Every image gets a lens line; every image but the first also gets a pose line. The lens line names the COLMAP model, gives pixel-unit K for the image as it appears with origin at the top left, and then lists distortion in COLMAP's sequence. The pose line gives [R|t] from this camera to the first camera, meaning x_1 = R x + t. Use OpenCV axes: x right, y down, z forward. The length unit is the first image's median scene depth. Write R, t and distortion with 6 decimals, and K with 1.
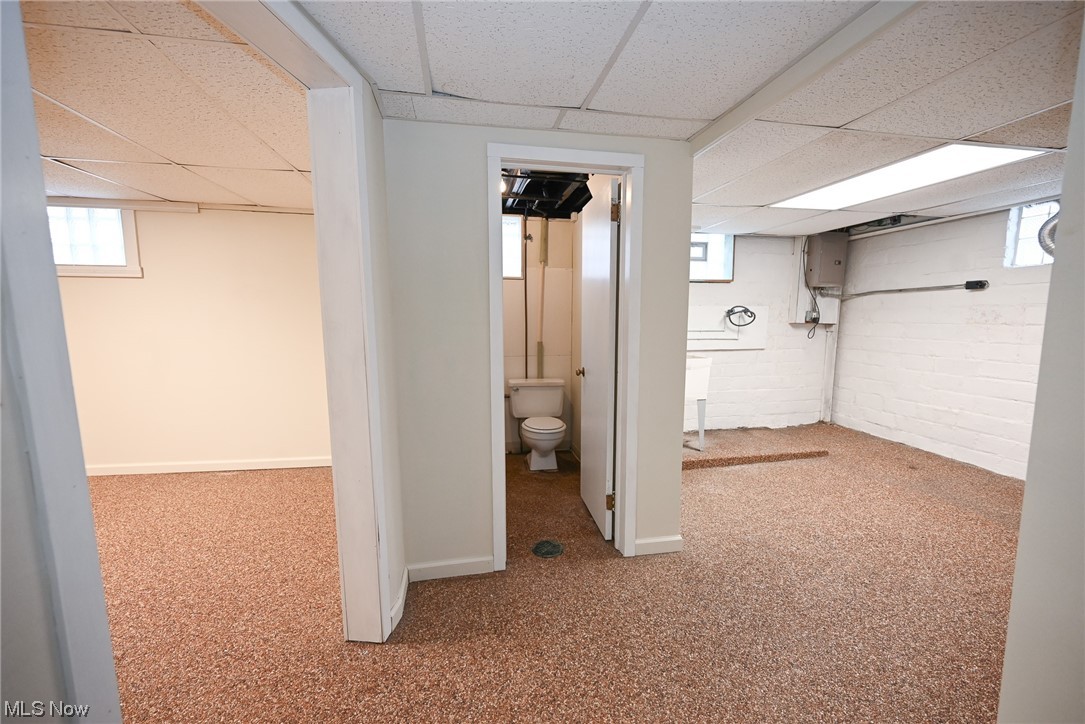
lens RADIAL K [[427.9, 0, 542.3], [0, 427.9, 365.1], [0, 0, 1]] dist [-0.000887, -0.000088]
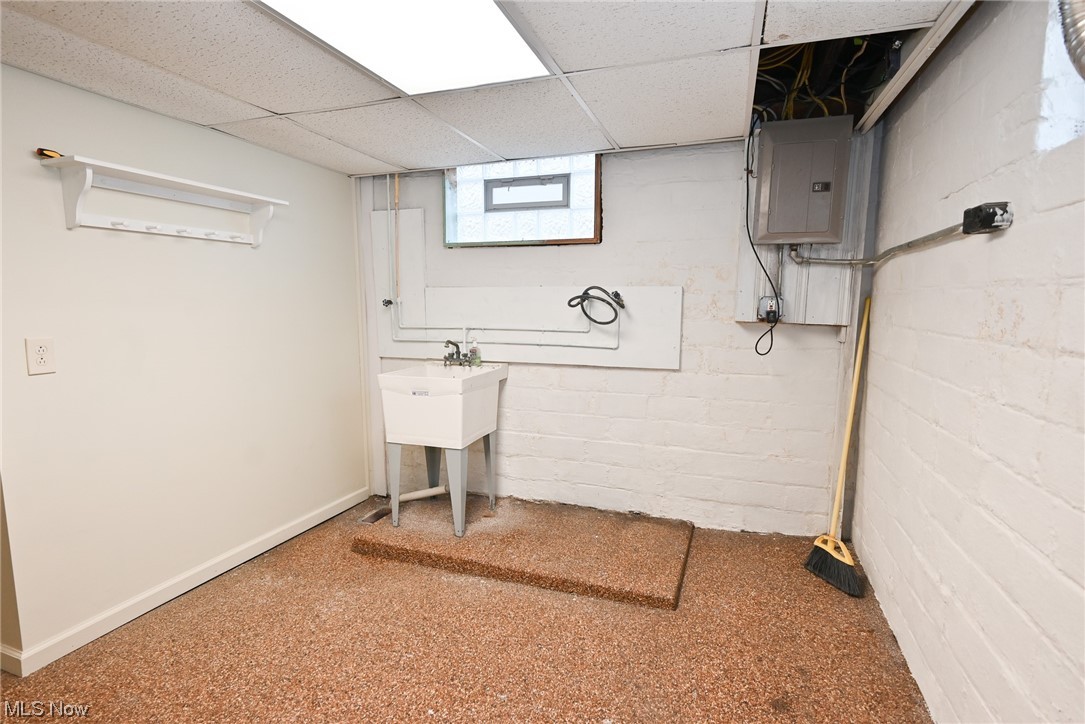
lens RADIAL K [[533.7, 0, 540.4], [0, 533.7, 362.0], [0, 0, 1]] dist [-0.000198, 0.000229]
pose [[0.861097, 0.066371, -0.504090, 0.719196], [-0.066704, 0.997621, 0.017408, -0.048828], [0.504046, 0.018635, 0.863476, 0.375555]]
